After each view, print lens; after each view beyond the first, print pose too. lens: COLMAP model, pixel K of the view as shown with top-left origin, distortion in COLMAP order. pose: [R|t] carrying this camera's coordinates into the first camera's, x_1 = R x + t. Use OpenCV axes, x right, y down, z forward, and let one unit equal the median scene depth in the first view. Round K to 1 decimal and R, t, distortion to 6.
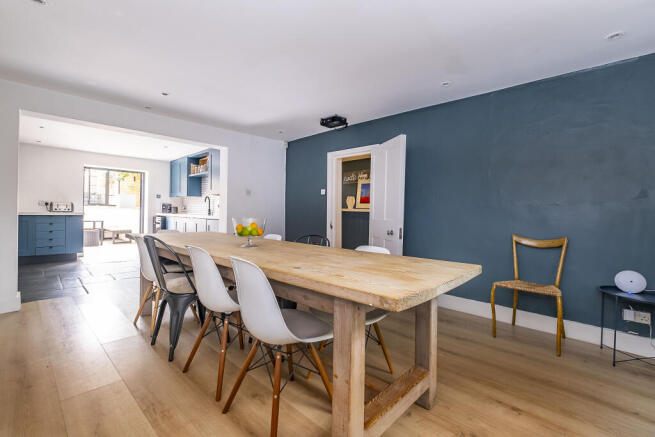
lens RADIAL K [[287.3, 0, 326.1], [0, 287.3, 215.9], [0, 0, 1]] dist [0.000715, 0.000109]
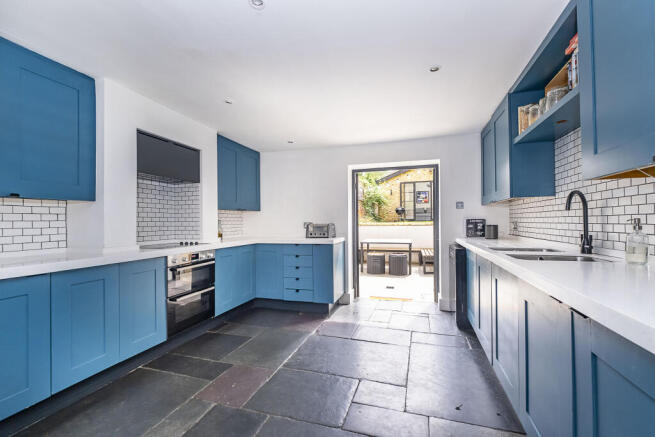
lens RADIAL K [[287.3, 0, 324.6], [0, 287.3, 219.3], [0, 0, 1]] dist [0.000715, 0.000109]
pose [[0.421382, -0.030603, -0.906367, -0.228255], [0.005737, 0.999500, -0.031081, -0.028529], [0.906865, 0.007897, 0.421347, 0.574530]]
